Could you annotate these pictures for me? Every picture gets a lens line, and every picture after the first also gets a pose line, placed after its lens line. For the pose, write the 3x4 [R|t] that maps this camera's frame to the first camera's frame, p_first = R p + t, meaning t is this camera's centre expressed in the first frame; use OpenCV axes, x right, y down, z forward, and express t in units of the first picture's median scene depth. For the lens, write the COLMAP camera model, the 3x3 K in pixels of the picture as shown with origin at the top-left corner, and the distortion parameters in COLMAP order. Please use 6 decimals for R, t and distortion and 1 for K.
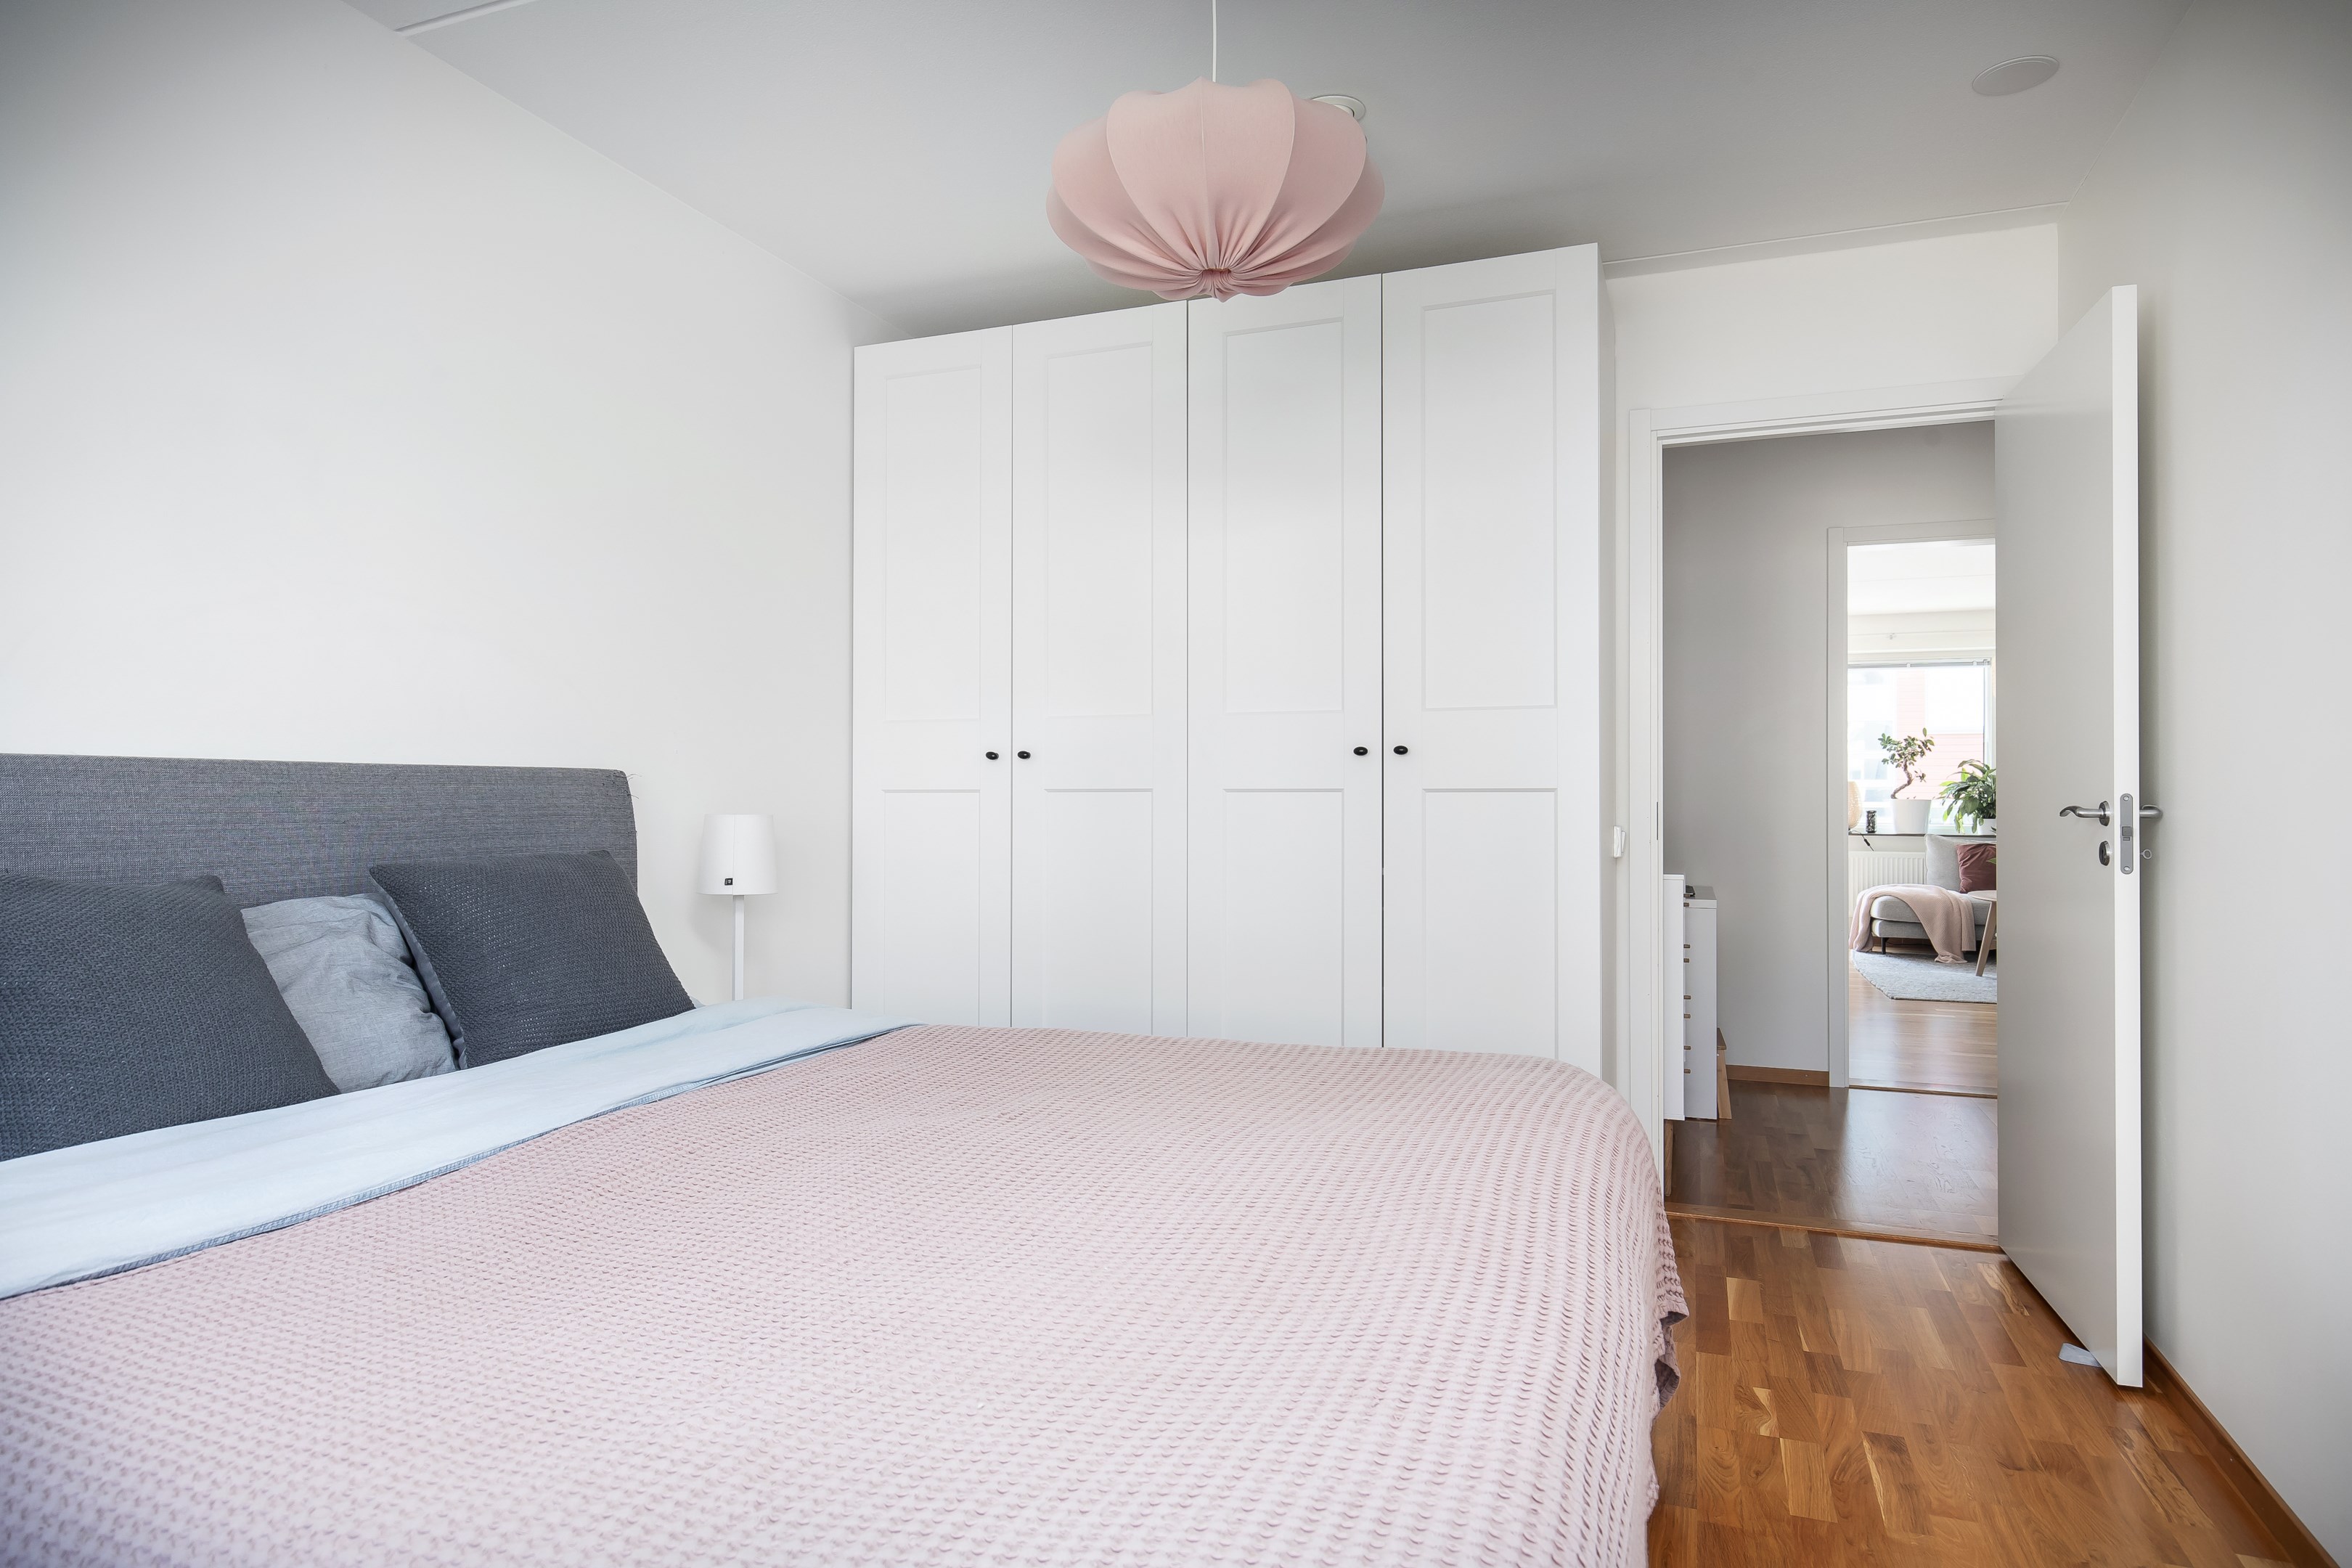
lens RADIAL K [[1406.6, 0, 1174.3], [0, 1406.6, 776.4], [0, 0, 1]] dist [0.001909, 0.000205]
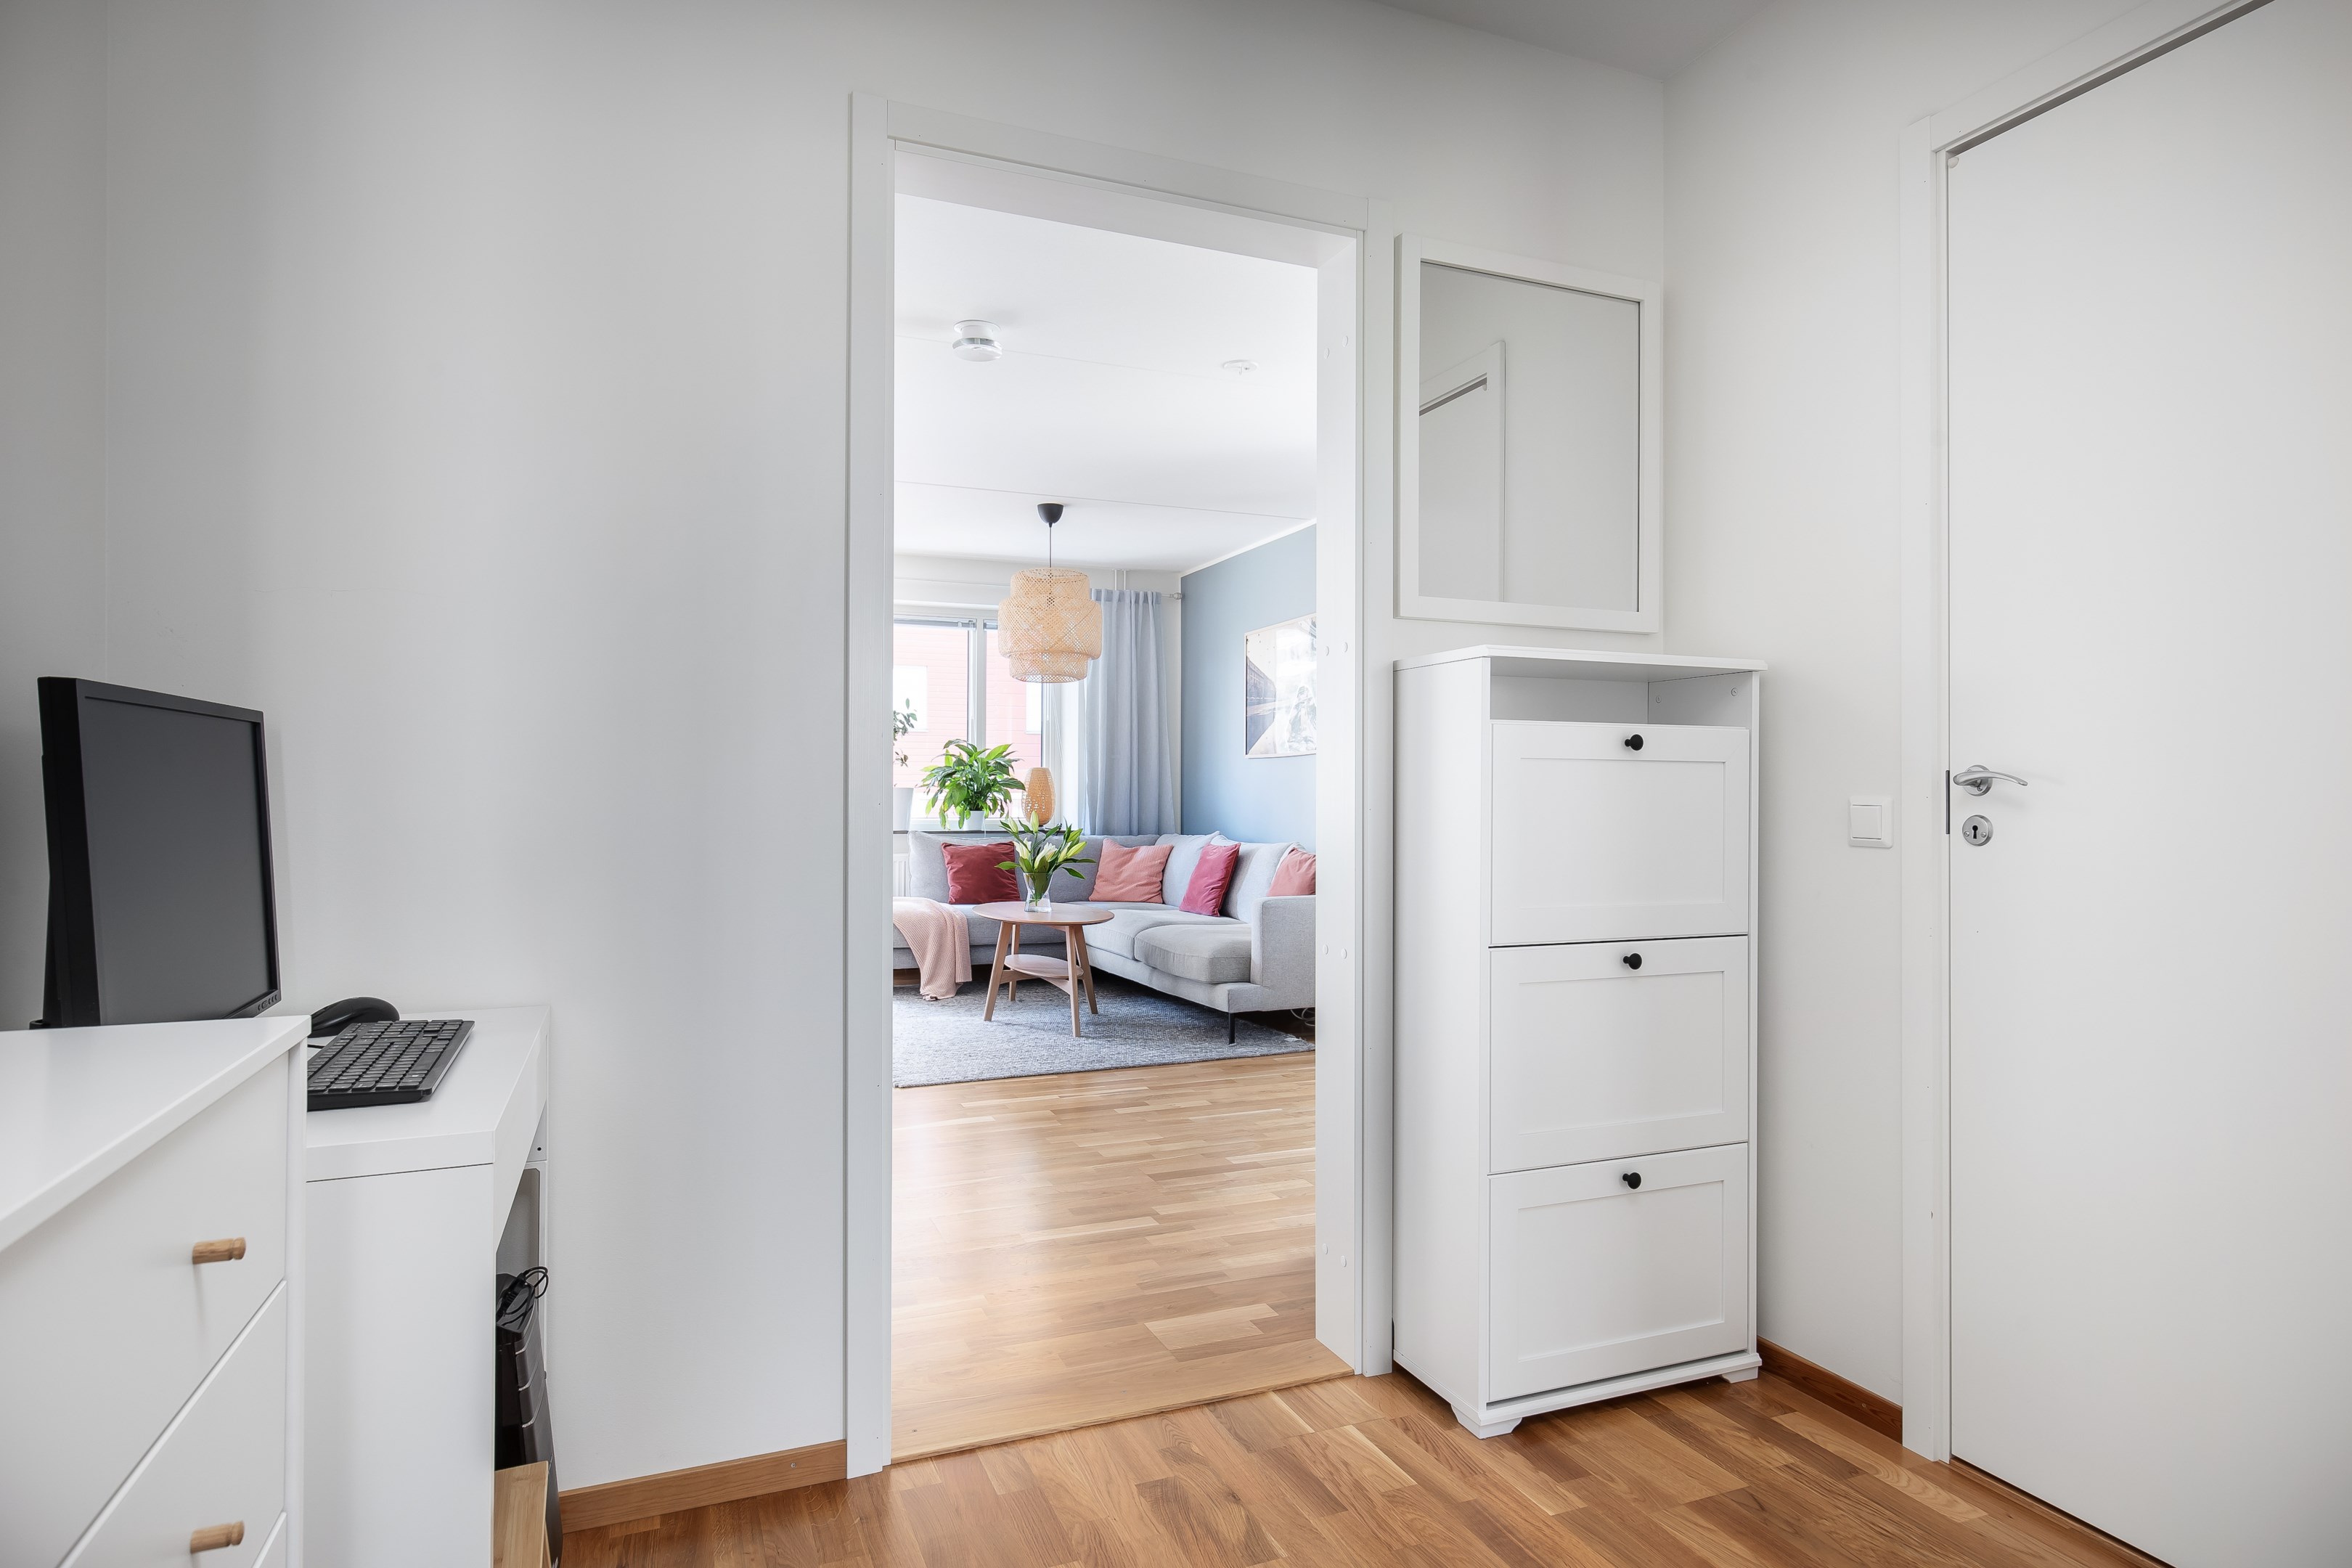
lens RADIAL K [[1307.8, 0, 1178.7], [0, 1307.8, 778.9], [0, 0, 1]] dist [0.000997, -0.000012]
pose [[0.741179, 0.001414, 0.671306, 0.150147], [-0.002027, 0.999998, 0.000131, 0.010919], [-0.671304, -0.001458, 0.741180, 0.348721]]
